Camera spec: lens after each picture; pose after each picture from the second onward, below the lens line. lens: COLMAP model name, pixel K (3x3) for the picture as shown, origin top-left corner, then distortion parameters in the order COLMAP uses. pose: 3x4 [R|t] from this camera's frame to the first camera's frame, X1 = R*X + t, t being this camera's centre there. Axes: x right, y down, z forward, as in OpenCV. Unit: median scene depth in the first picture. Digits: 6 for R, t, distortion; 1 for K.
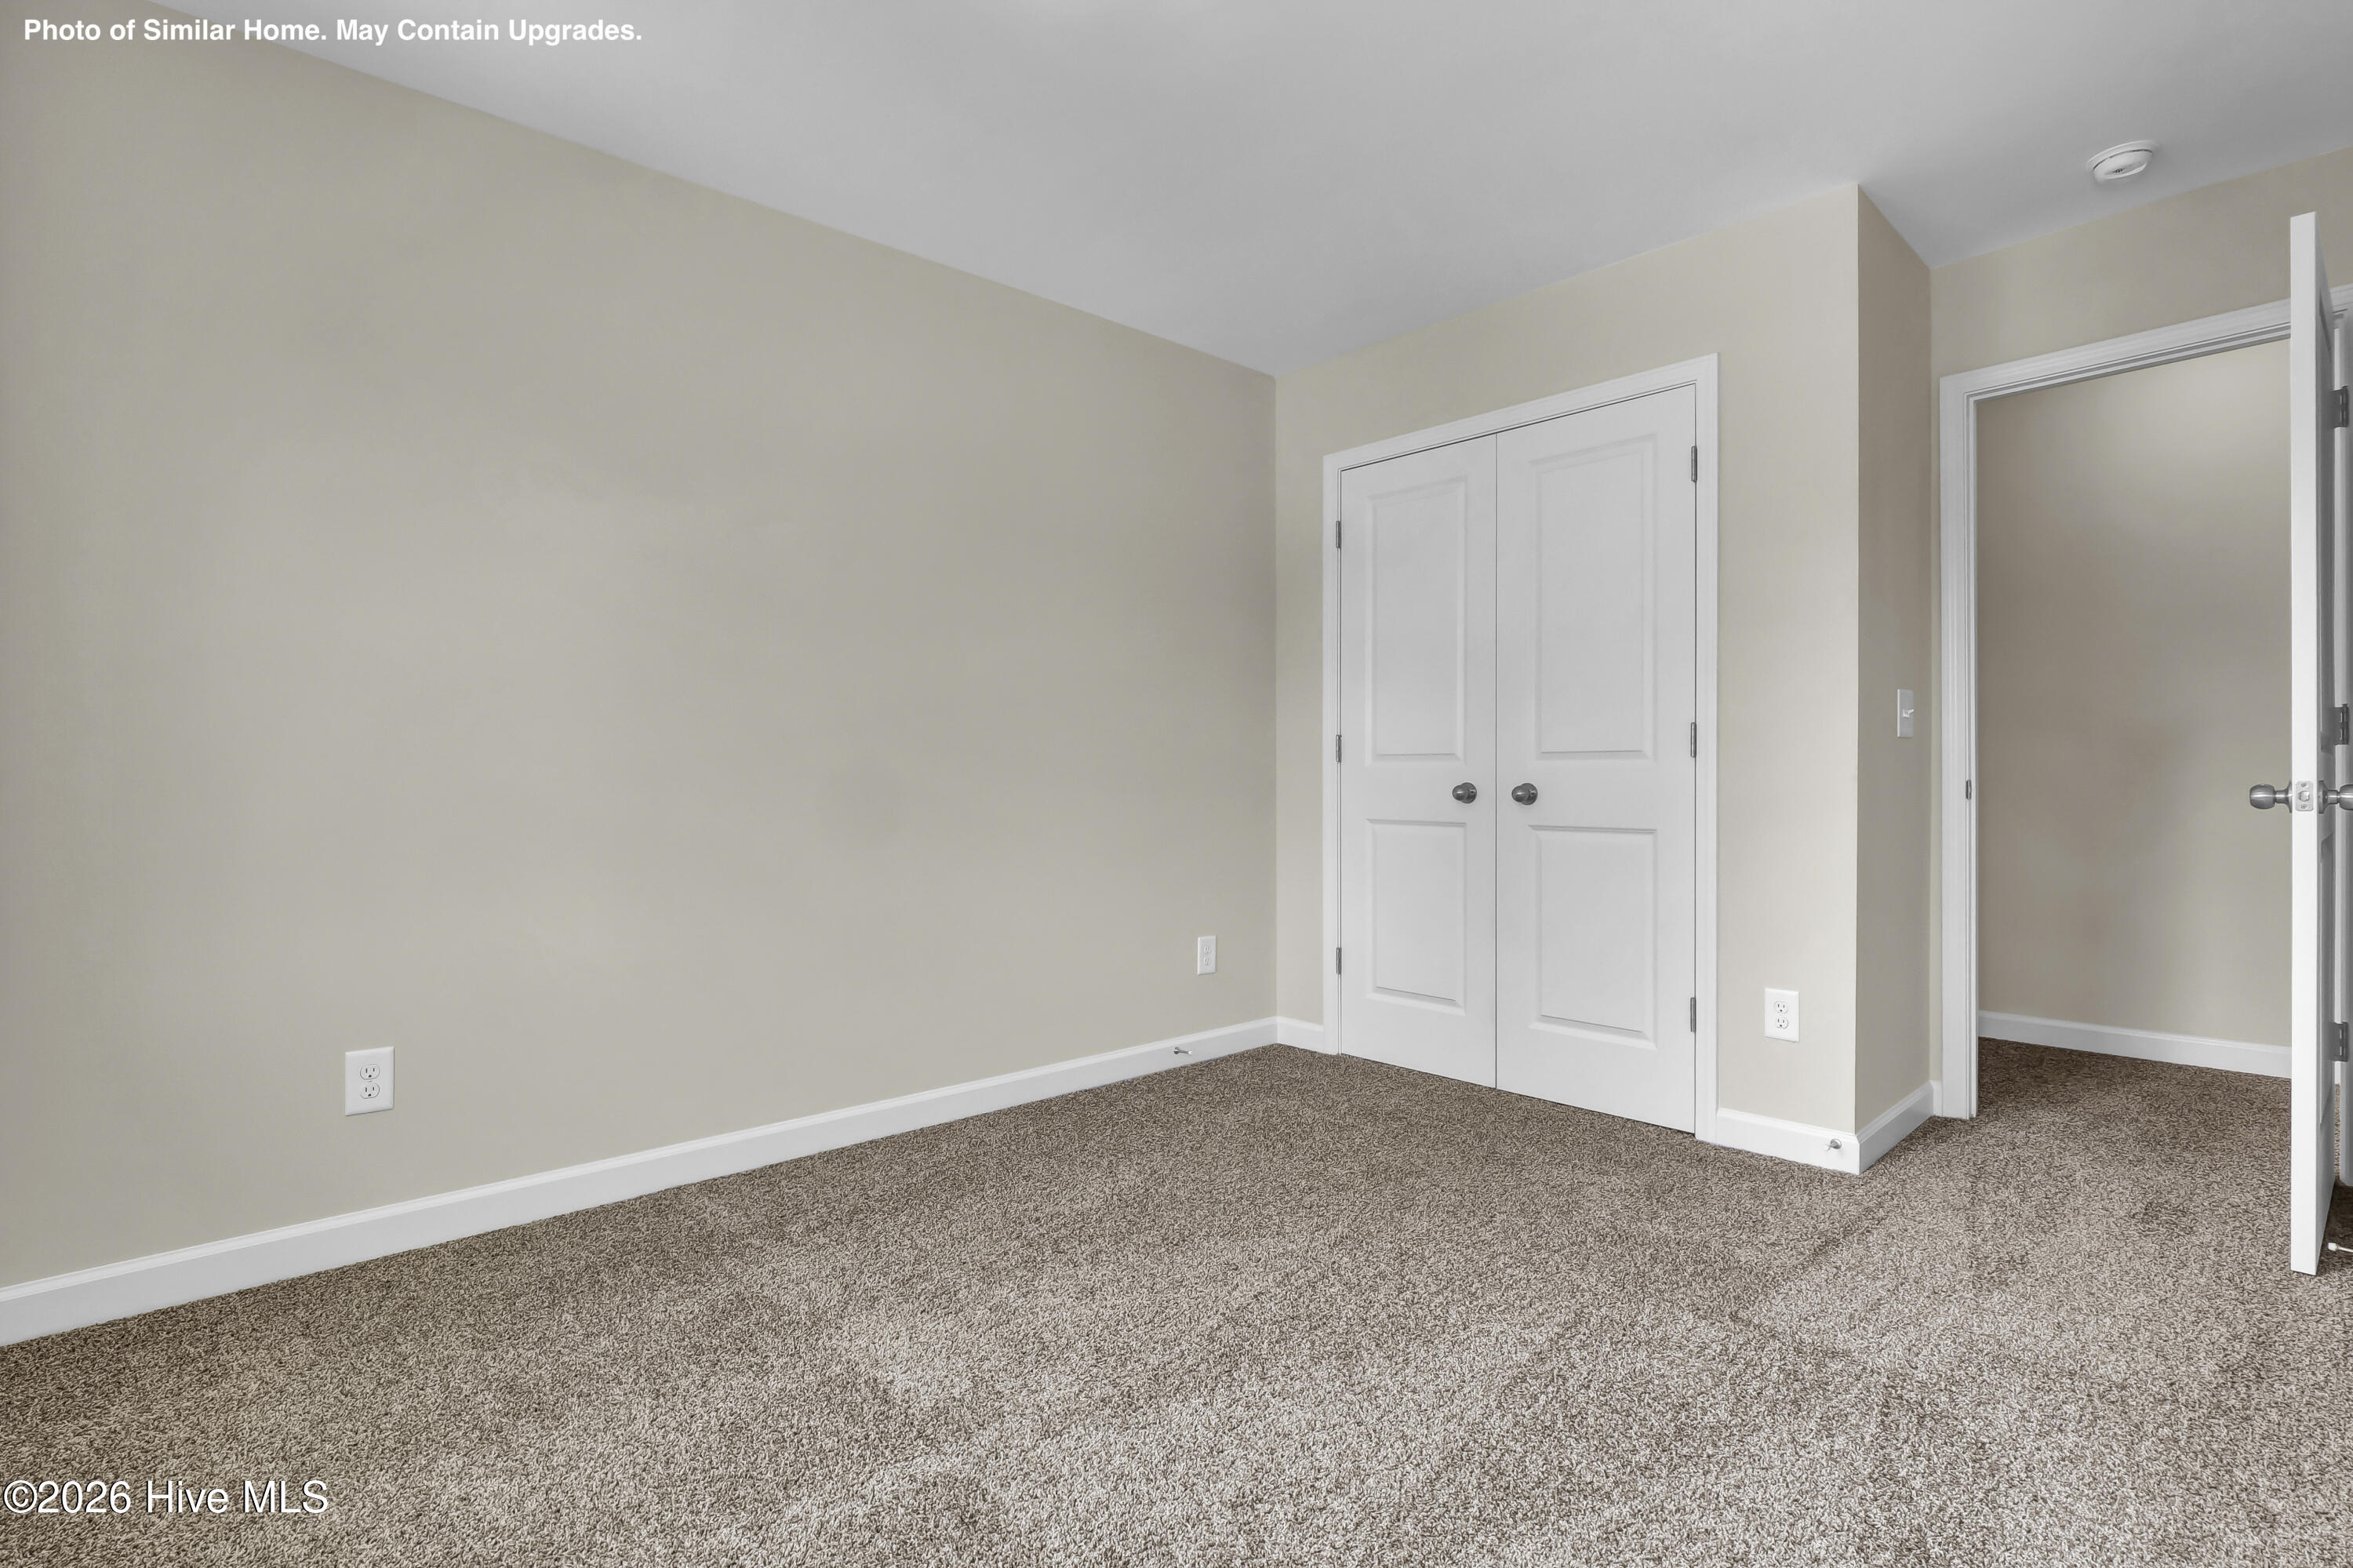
lens RADIAL K [[1145.3, 0, 1160.8], [0, 1145.3, 778.2], [0, 0, 1]] dist [-0.013309, 0.000402]
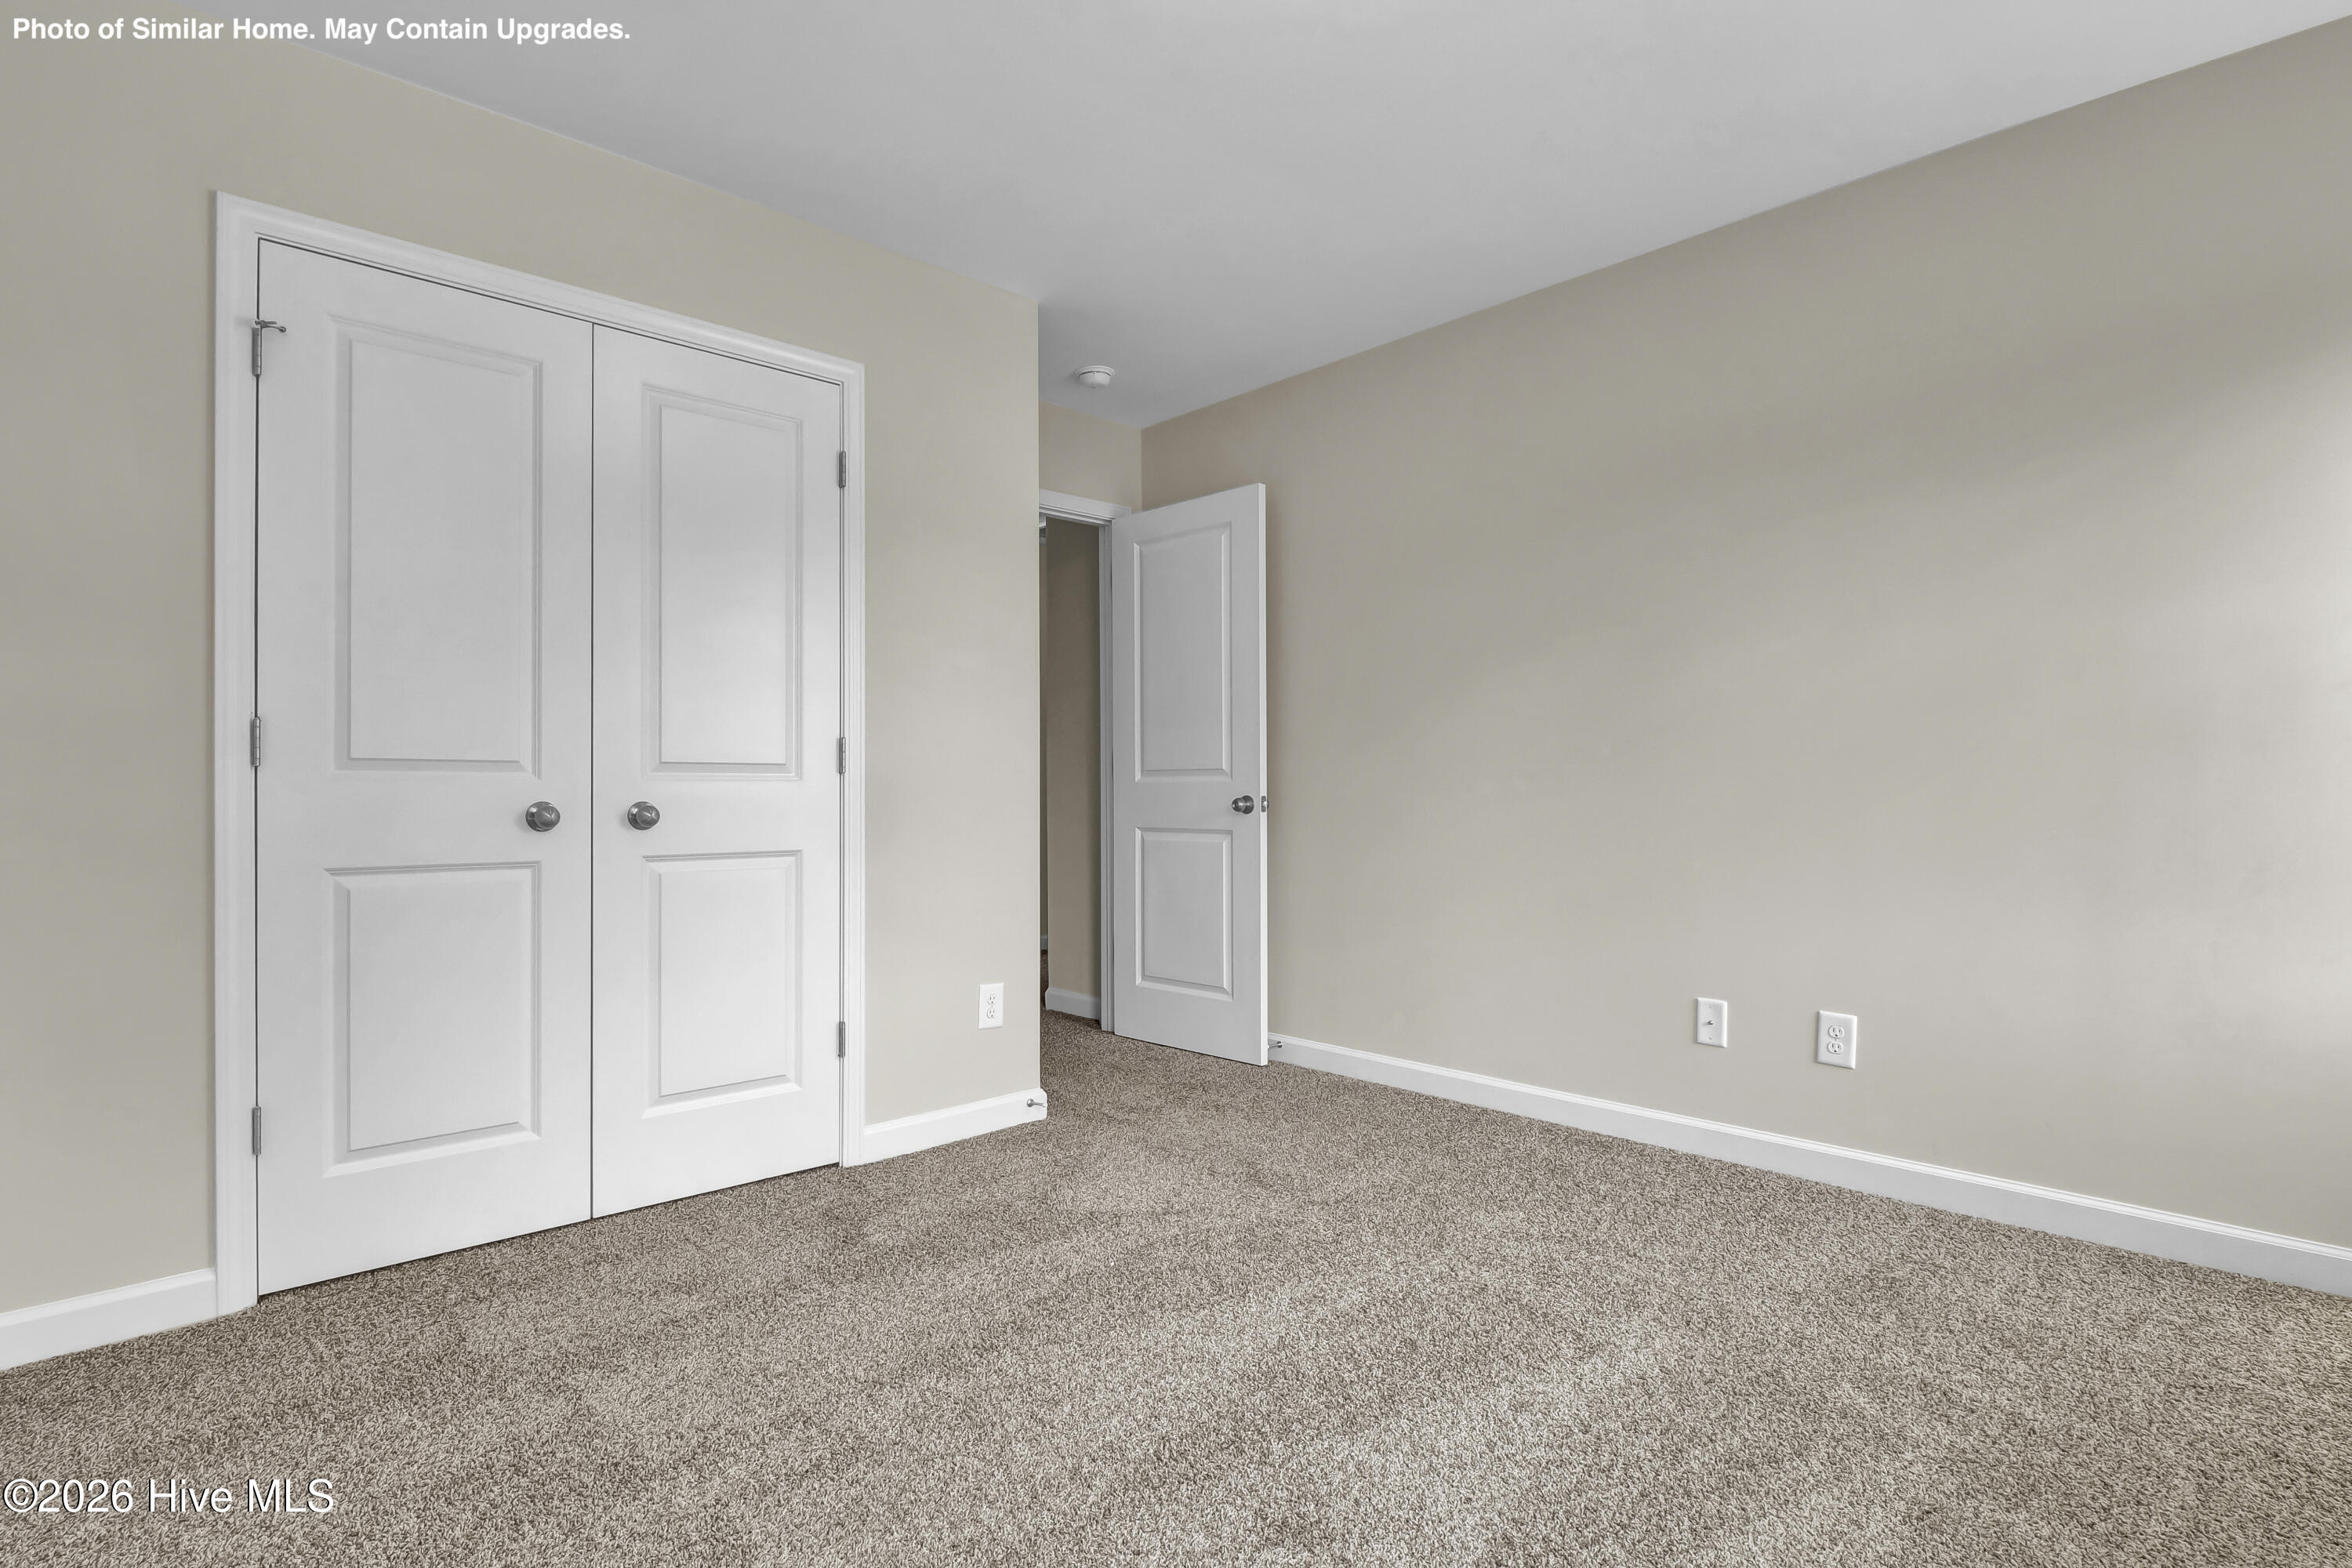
lens RADIAL K [[1198.2, 0, 1176.9], [0, 1198.2, 815.9], [0, 0, 1]] dist [-0.001243, 0.000088]
pose [[-0.015587, -0.013459, 0.999788, -0.534404], [0.006015, 0.999890, 0.013554, 0.005279], [-0.999860, 0.006225, -0.015504, 0.706901]]
